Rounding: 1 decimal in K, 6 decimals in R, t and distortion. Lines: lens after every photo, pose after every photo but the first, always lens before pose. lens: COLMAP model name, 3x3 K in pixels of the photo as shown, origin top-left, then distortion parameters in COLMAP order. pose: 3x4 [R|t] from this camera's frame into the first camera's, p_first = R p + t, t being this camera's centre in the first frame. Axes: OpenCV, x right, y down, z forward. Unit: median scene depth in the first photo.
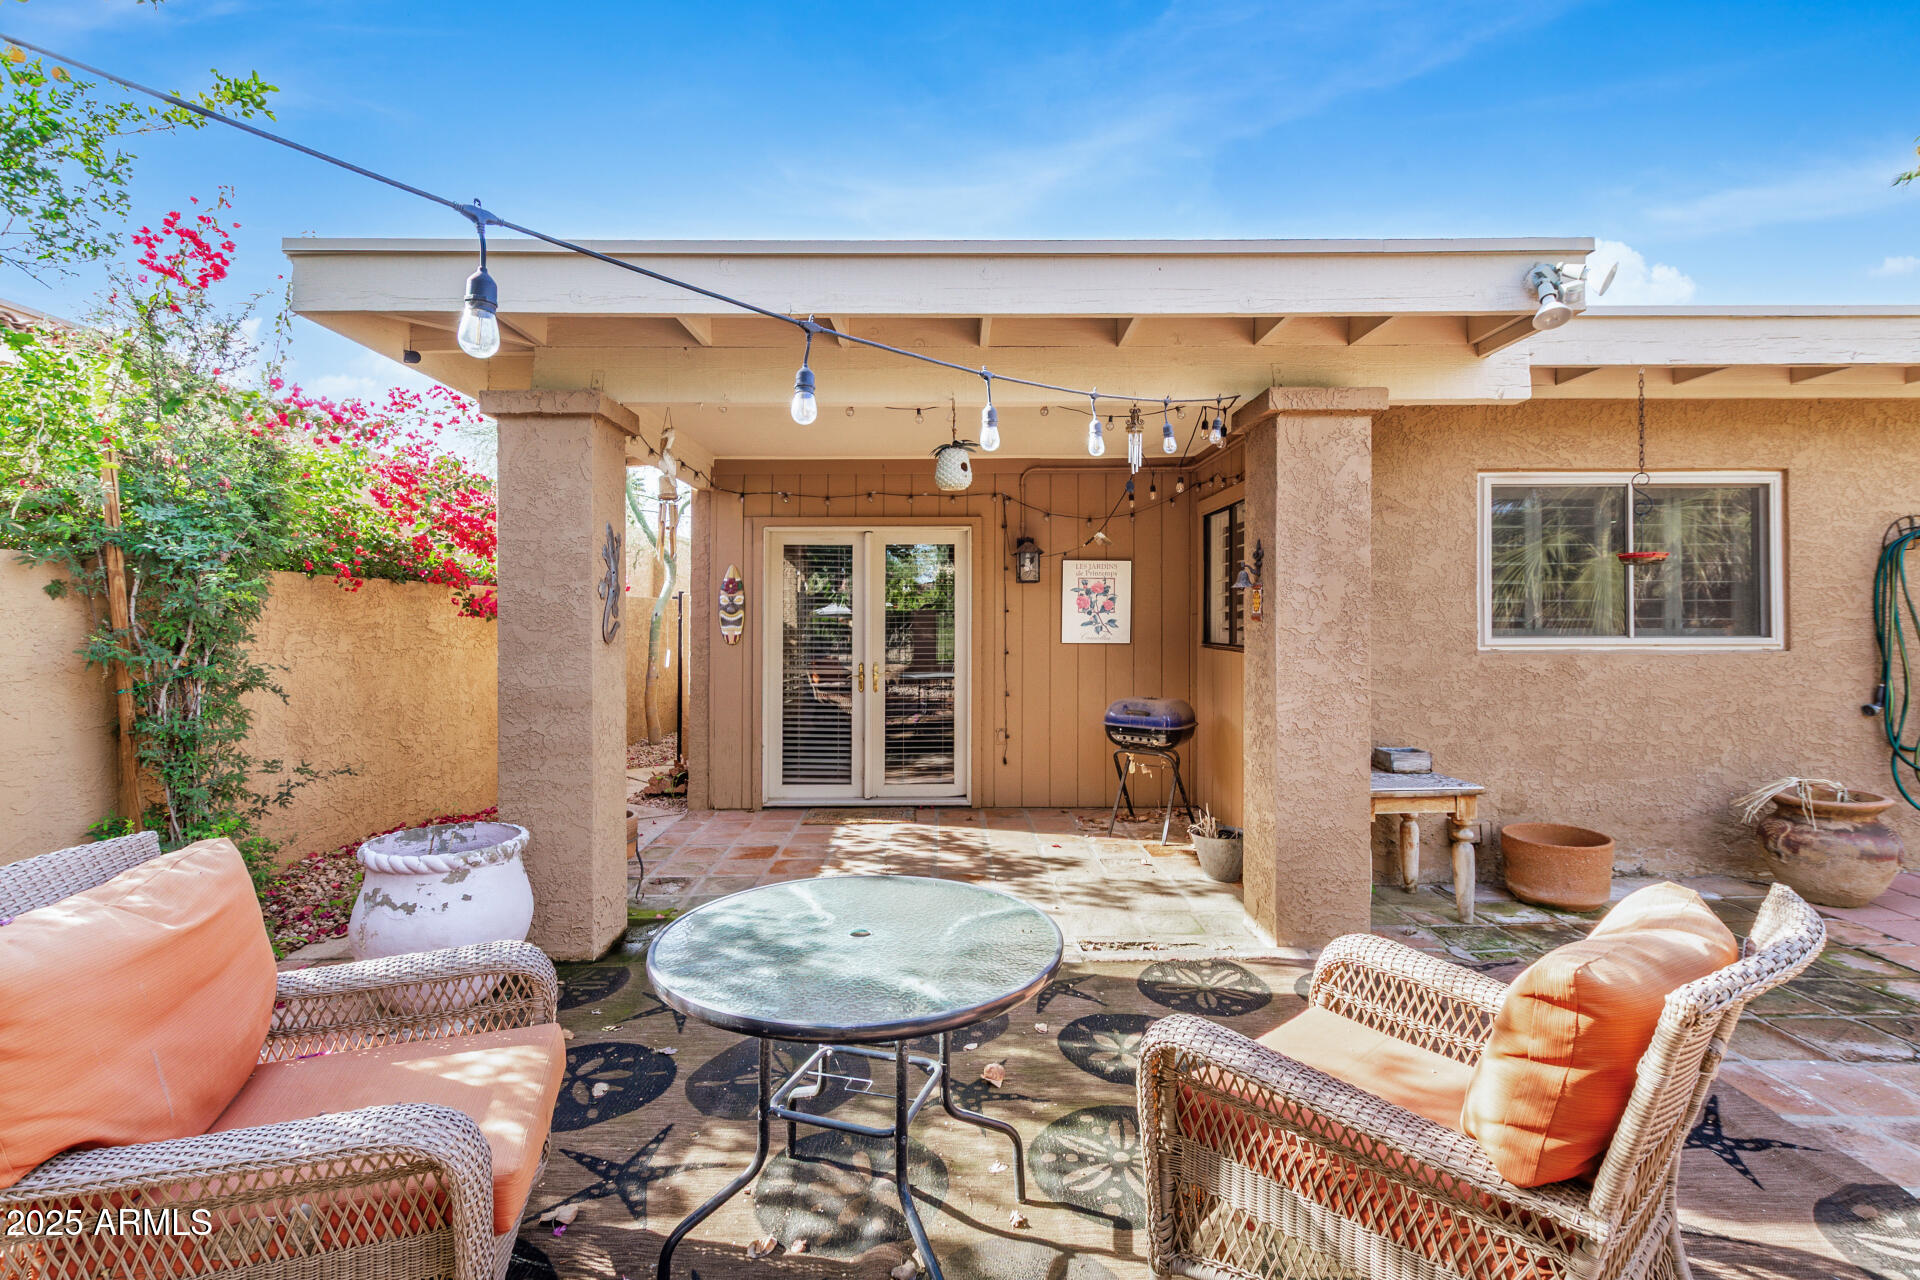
lens RADIAL K [[890.8, 0, 955.0], [0, 890.8, 615.9], [0, 0, 1]] dist [0.003324, -0.001348]
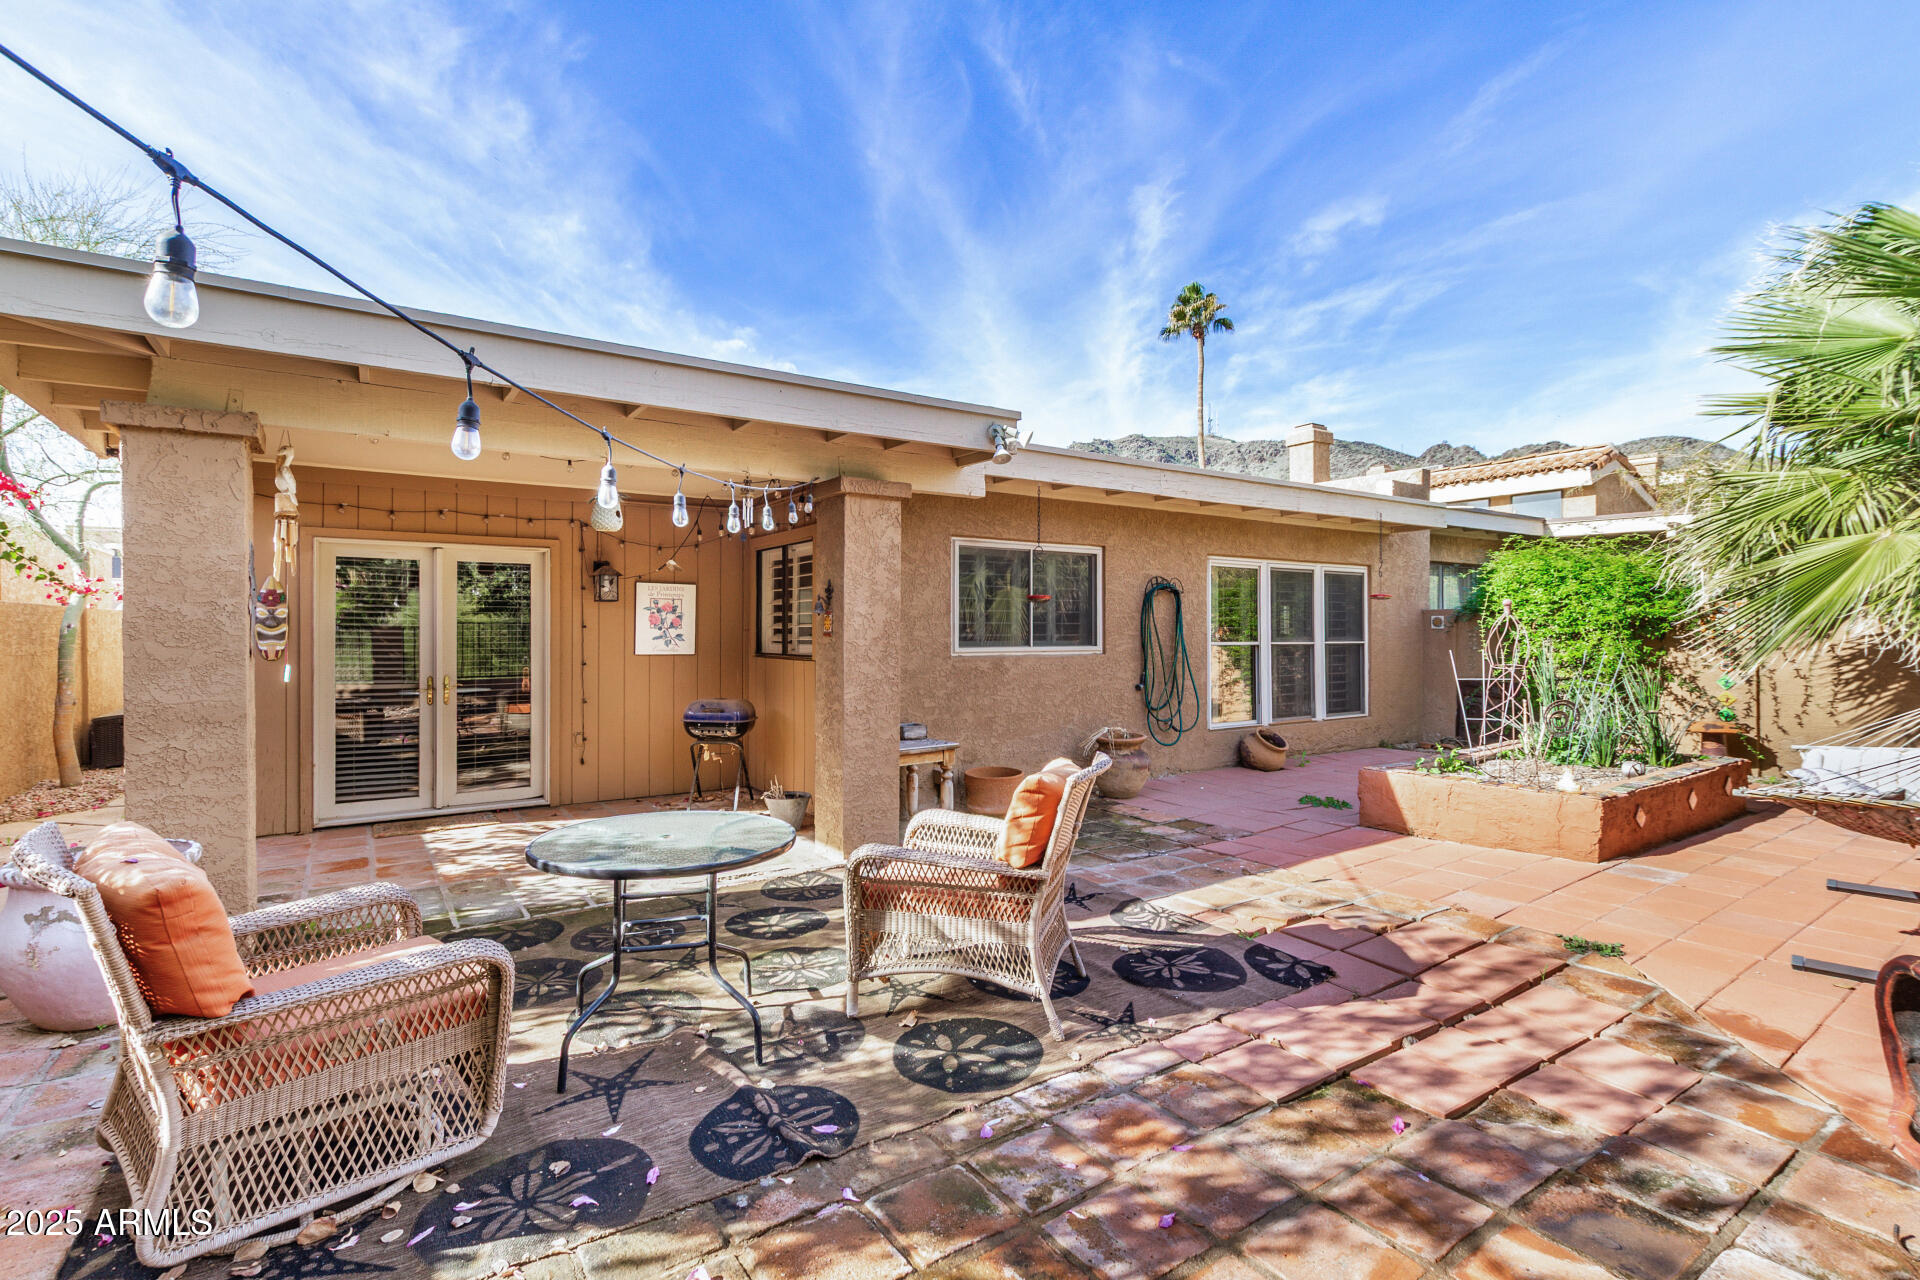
lens RADIAL K [[890.8, 0, 956.7], [0, 890.8, 646.9], [0, 0, 1]] dist [0.003324, -0.001348]
pose [[0.833866, -0.006552, 0.551929, -0.238130], [-0.005044, 0.999797, 0.019490, -0.005856], [-0.551945, -0.019036, 0.833663, -0.260228]]
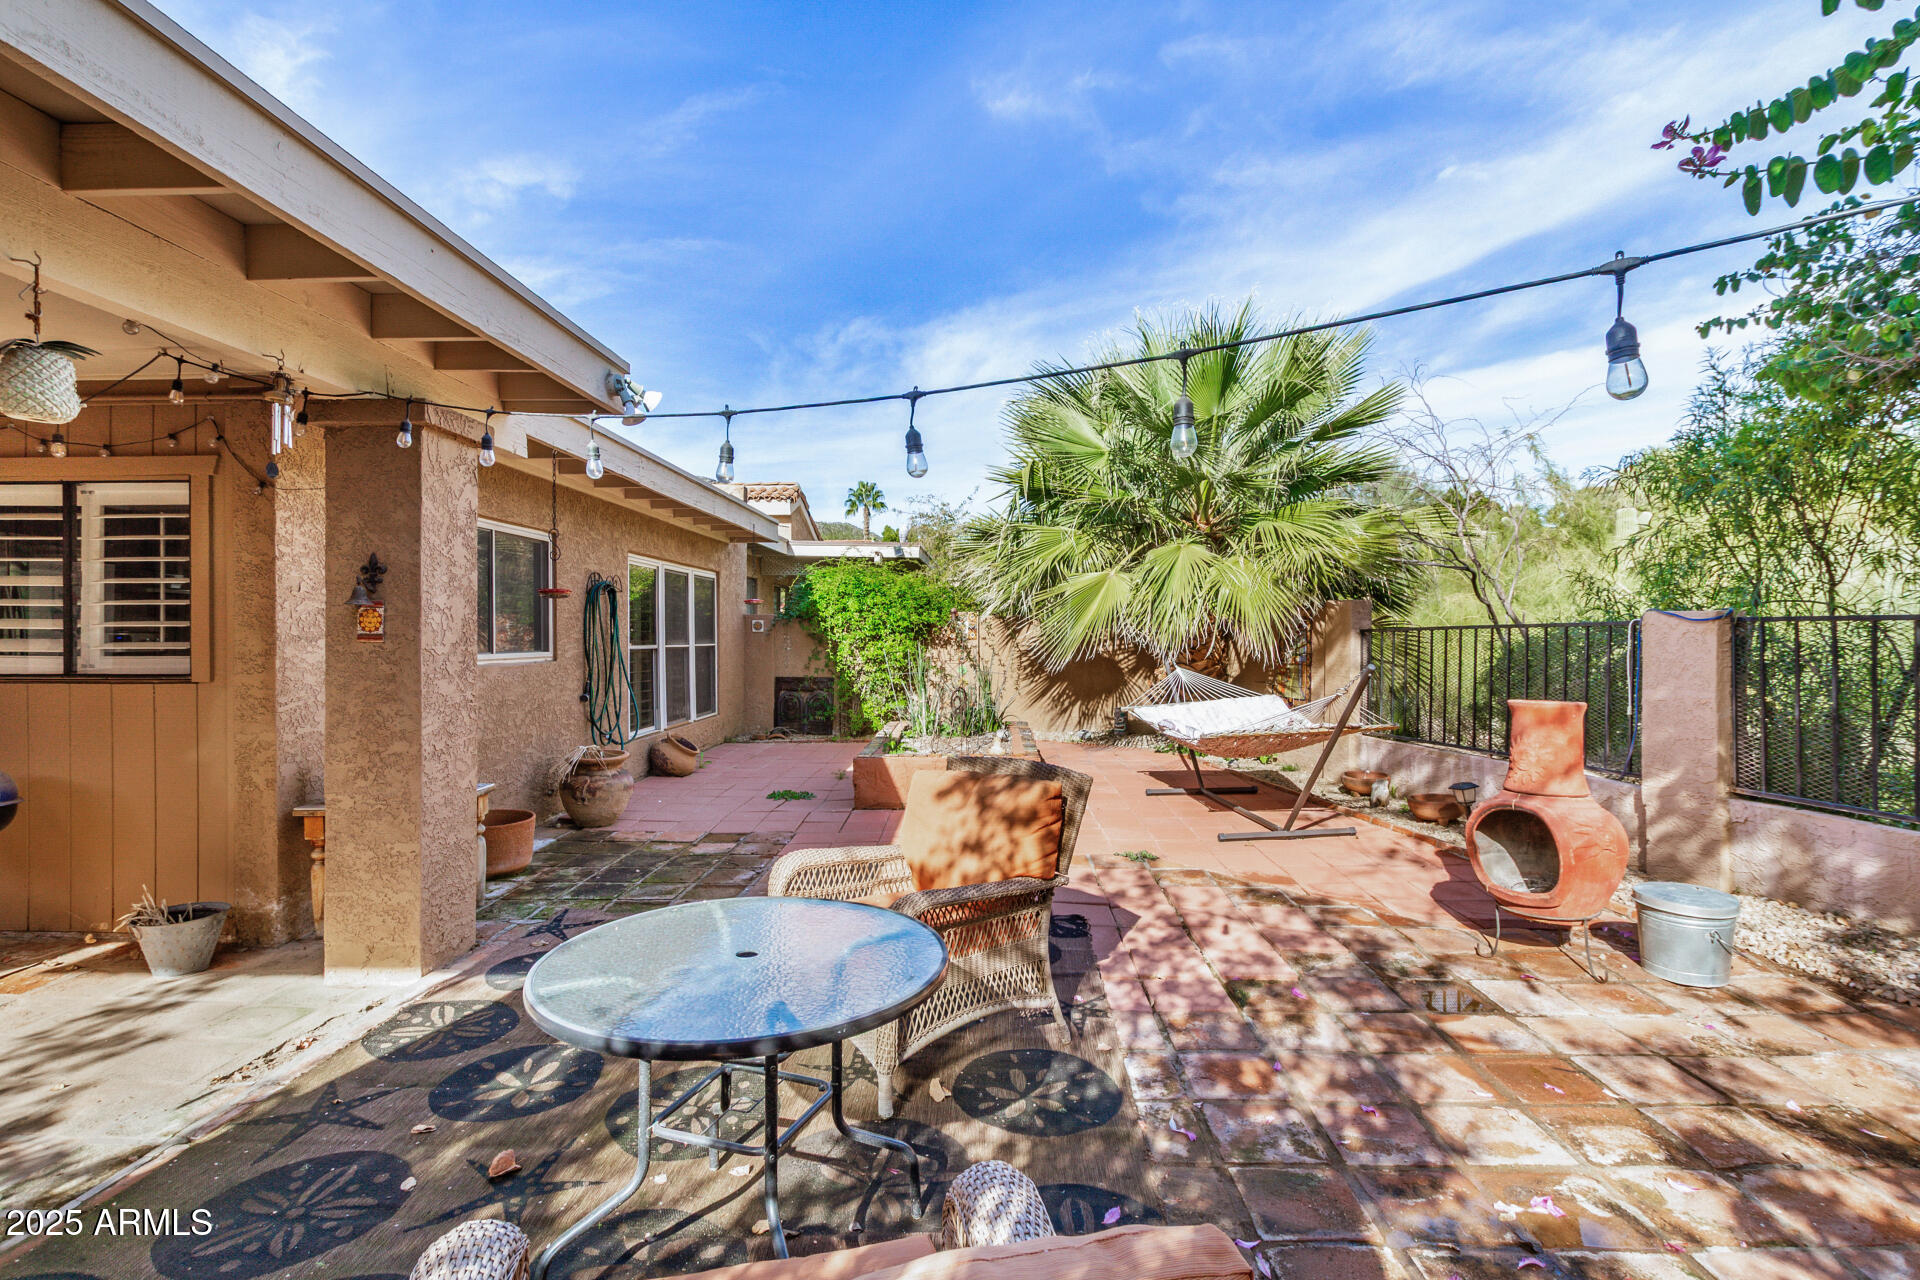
lens RADIAL K [[890.8, 0, 948.5], [0, 890.8, 658.8], [0, 0, 1]] dist [0.003324, -0.001348]
pose [[0.055789, -0.024043, 0.998153, -0.468588], [-0.003950, 0.999697, 0.024301, -0.001085], [-0.998435, -0.005299, 0.055678, 0.307716]]
